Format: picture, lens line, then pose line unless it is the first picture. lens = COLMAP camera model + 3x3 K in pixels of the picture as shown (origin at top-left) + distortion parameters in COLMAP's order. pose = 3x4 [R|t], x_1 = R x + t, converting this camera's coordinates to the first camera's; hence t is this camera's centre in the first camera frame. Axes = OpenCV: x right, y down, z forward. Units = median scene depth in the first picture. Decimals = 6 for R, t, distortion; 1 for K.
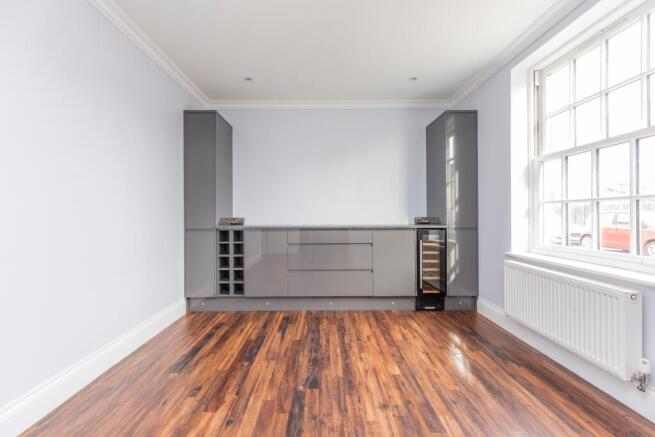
lens RADIAL K [[294.9, 0, 326.2], [0, 294.9, 213.5], [0, 0, 1]] dist [0.005645, 0.001636]
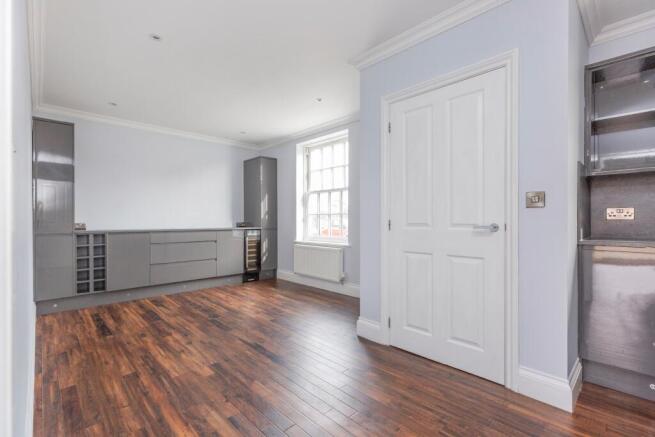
lens RADIAL K [[294.9, 0, 328.4], [0, 294.9, 218.9], [0, 0, 1]] dist [0.005645, 0.001636]
pose [[0.724472, 0.003813, 0.689293, -0.456272], [-0.004657, 0.999989, -0.000637, -0.005111], [-0.689288, -0.002749, 0.724482, -0.441056]]
